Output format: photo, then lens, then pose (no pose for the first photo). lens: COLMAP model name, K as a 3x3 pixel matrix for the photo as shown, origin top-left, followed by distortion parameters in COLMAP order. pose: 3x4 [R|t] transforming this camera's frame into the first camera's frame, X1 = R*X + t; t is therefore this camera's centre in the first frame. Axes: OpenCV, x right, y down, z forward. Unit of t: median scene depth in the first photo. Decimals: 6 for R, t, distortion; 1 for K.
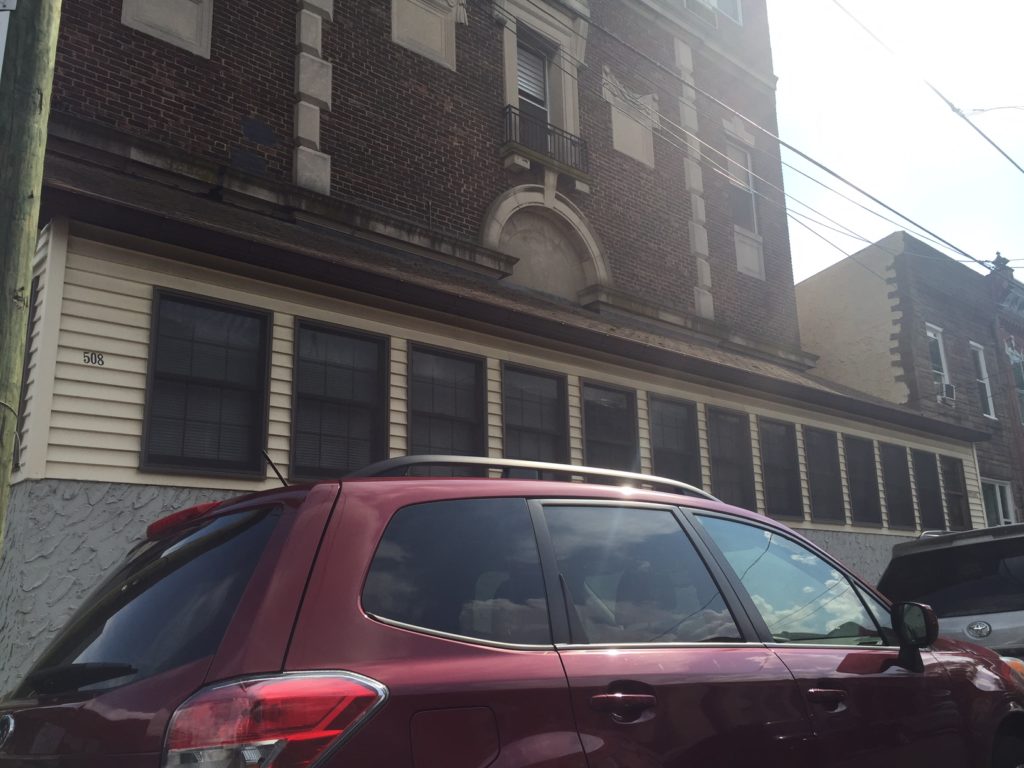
lens RADIAL K [[876.8, 0, 512.0], [0, 876.8, 384.0], [0, 0, 1]] dist [0.074428, -0.086292]
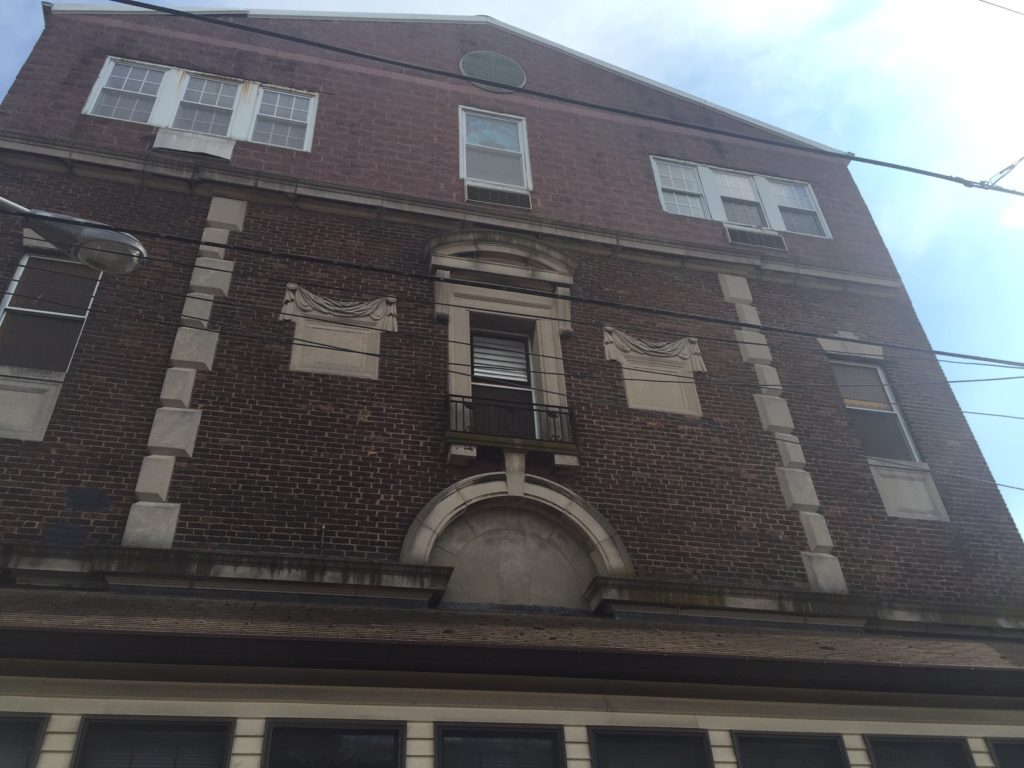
lens RADIAL K [[876.8, 0, 512.0], [0, 876.8, 384.0], [0, 0, 1]] dist [0.074428, -0.086292]
pose [[0.881295, -0.319825, -0.347896, 0.345953], [0.147986, 0.885934, -0.439570, 0.054600], [0.448798, 0.335907, 0.828098, 0.322825]]
